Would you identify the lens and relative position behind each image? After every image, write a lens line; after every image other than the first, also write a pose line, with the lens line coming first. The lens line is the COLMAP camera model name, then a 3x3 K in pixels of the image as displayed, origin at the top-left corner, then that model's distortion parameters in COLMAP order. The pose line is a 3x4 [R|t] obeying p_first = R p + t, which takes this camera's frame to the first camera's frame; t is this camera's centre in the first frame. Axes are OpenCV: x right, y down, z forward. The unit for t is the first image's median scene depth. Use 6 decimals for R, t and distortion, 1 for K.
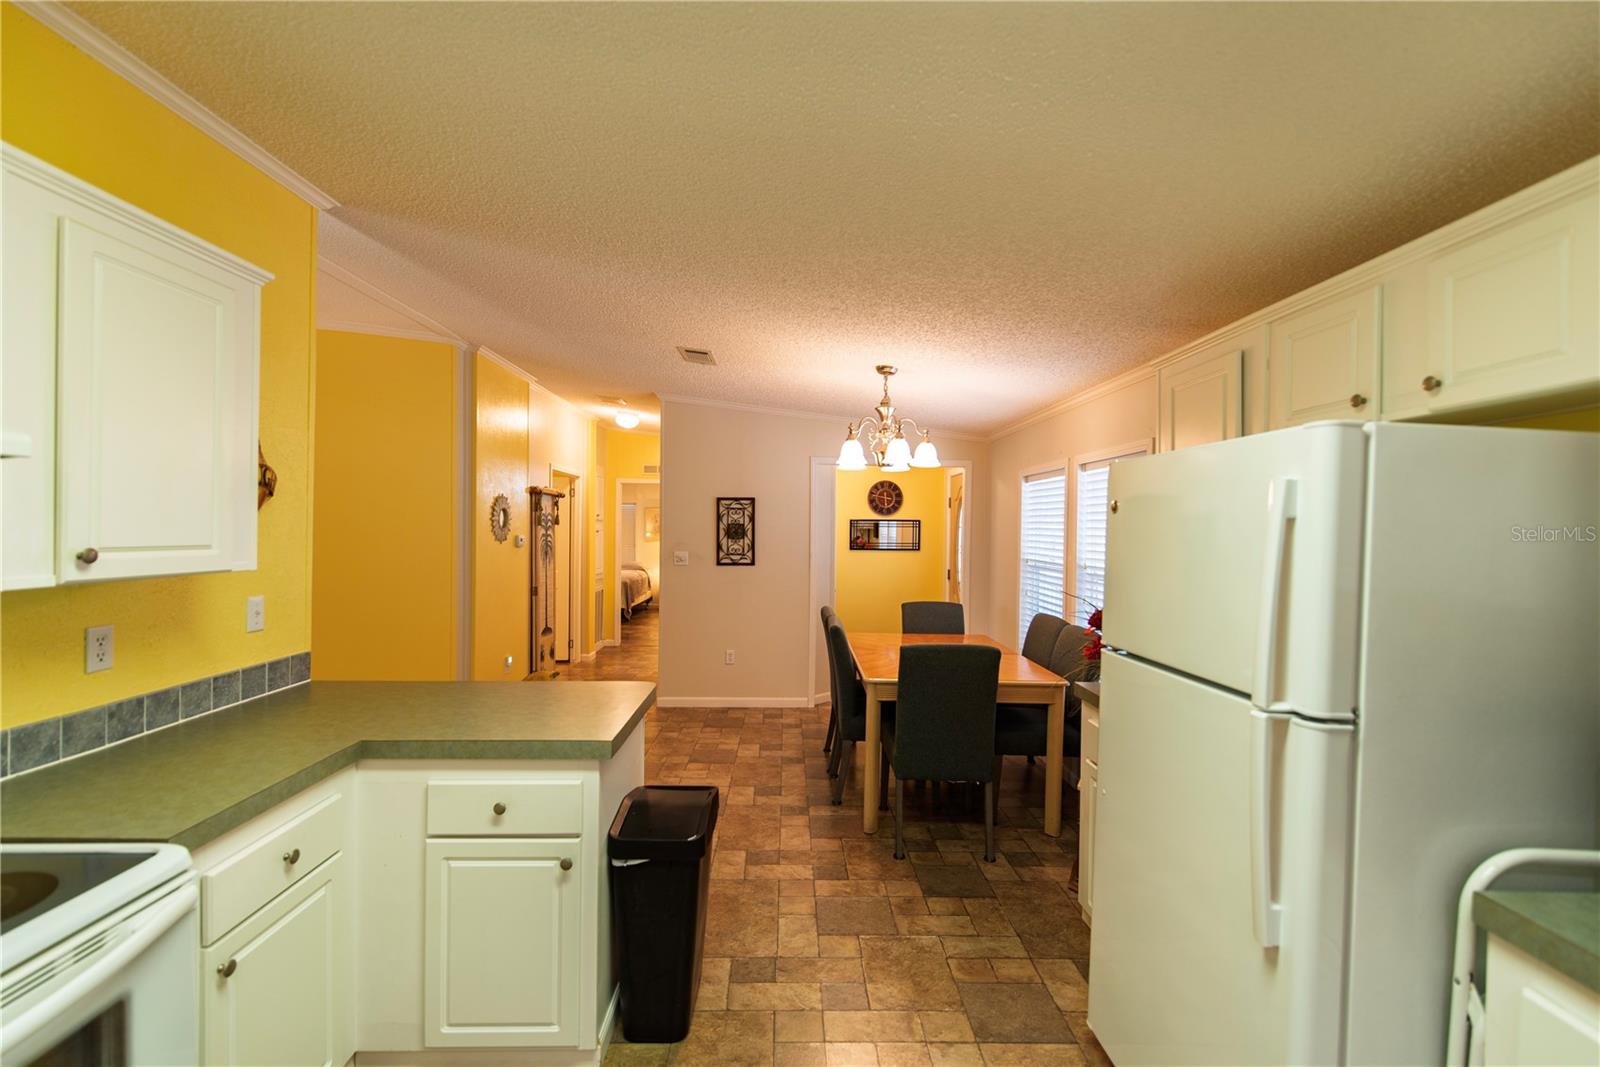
lens RADIAL K [[686.6, 0, 799.7], [0, 686.6, 532.1], [0, 0, 1]] dist [0.002220, -0.000547]
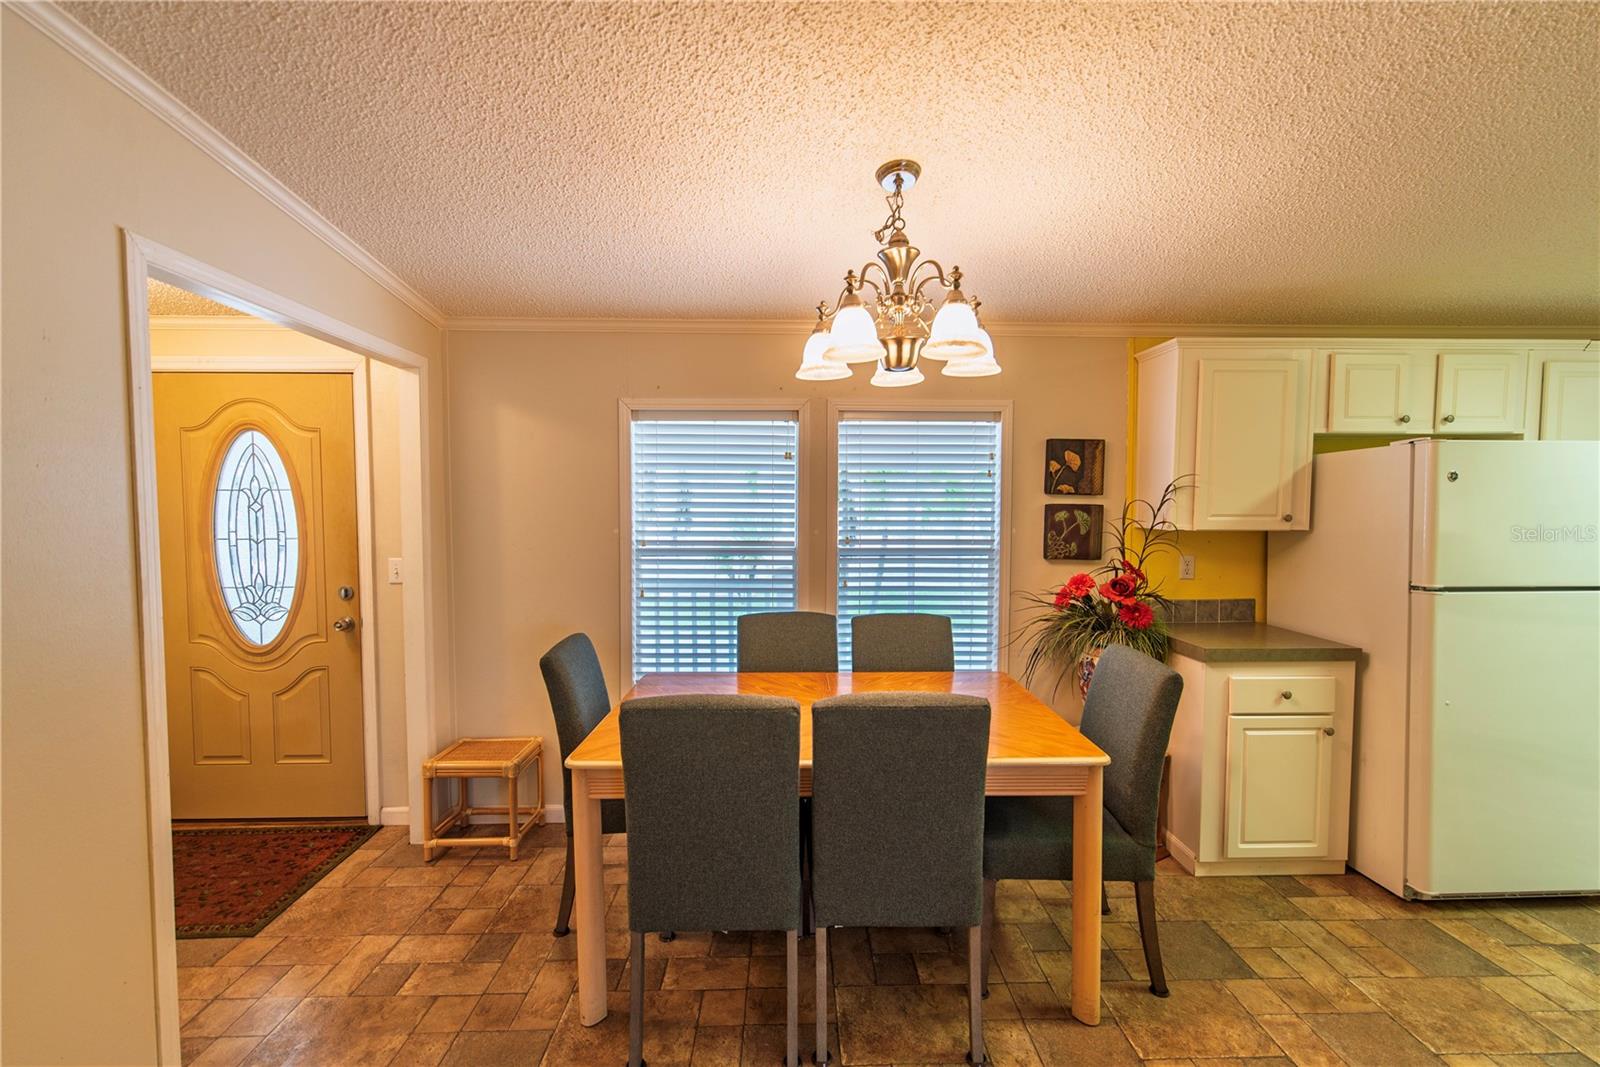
lens RADIAL K [[686.6, 0, 805.7], [0, 686.6, 534.8], [0, 0, 1]] dist [0.002220, -0.000547]
pose [[-0.002099, -0.061043, 0.998133, -0.764124], [0.005608, 0.998119, 0.061054, -0.011746], [-0.999982, 0.005725, -0.001753, 2.098355]]
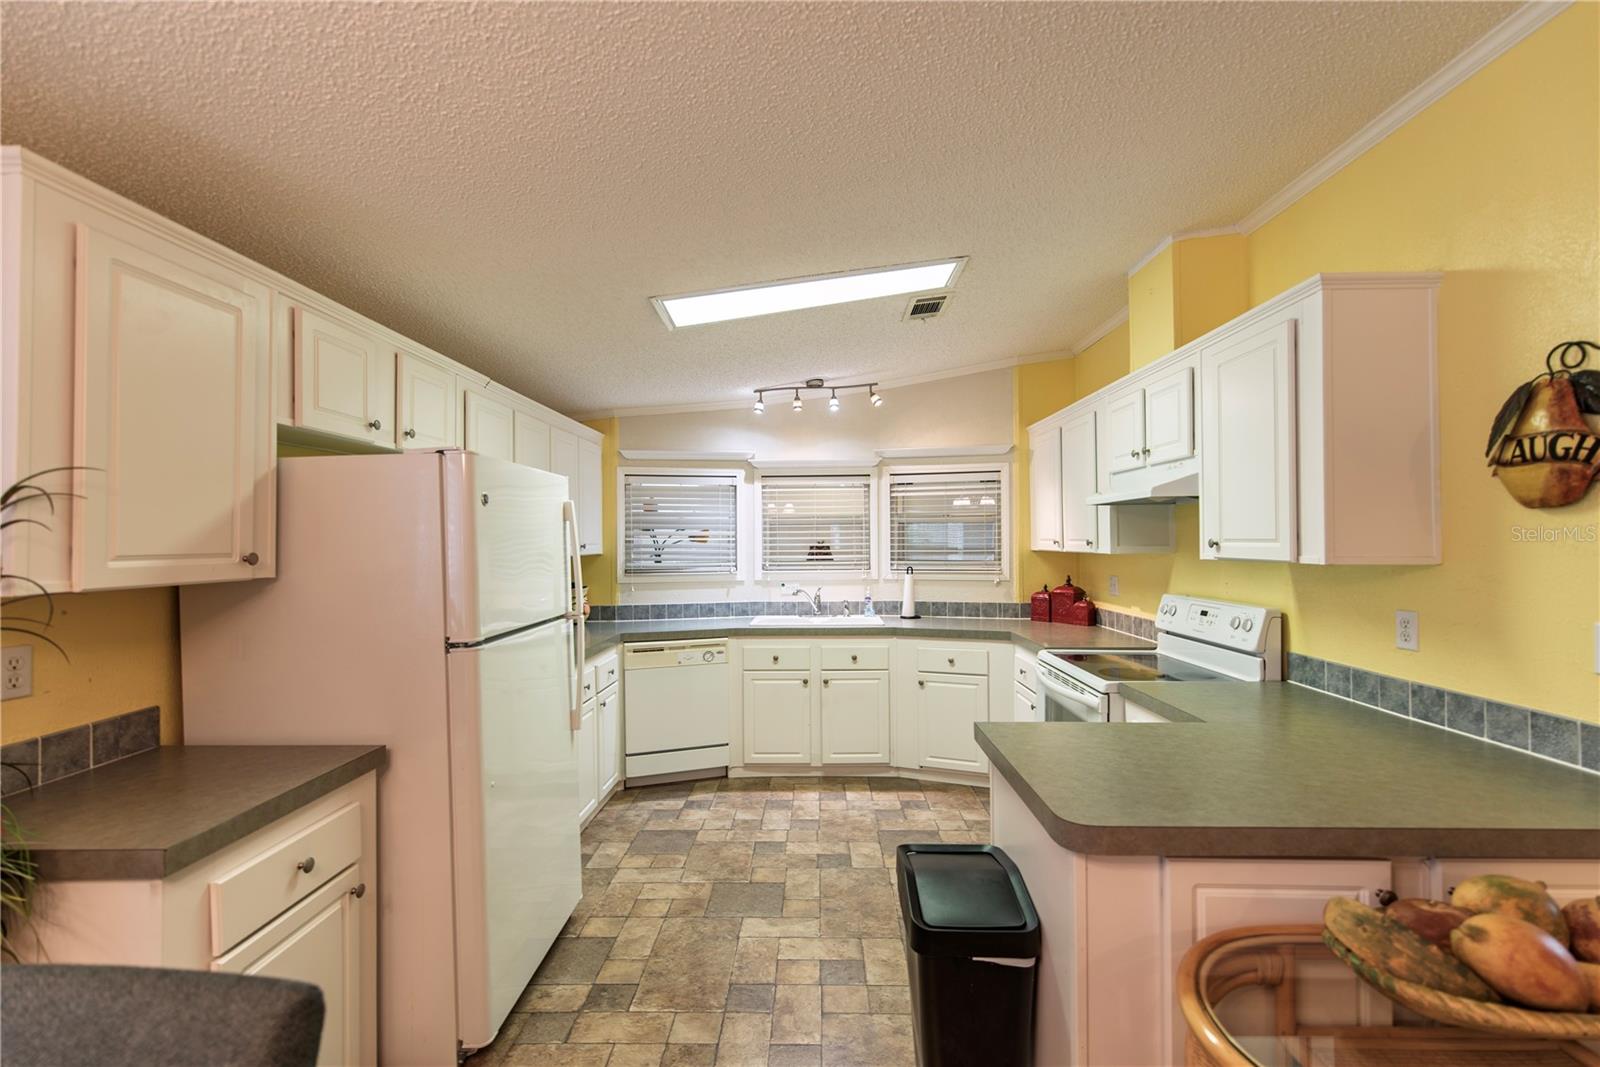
lens RADIAL K [[686.6, 0, 802.9], [0, 686.6, 539.1], [0, 0, 1]] dist [0.002220, -0.000547]
pose [[-0.998901, -0.006133, 0.046477, -0.048299], [-0.005910, 0.999970, 0.004923, 0.014024], [-0.046505, 0.004643, -0.998907, 1.904285]]
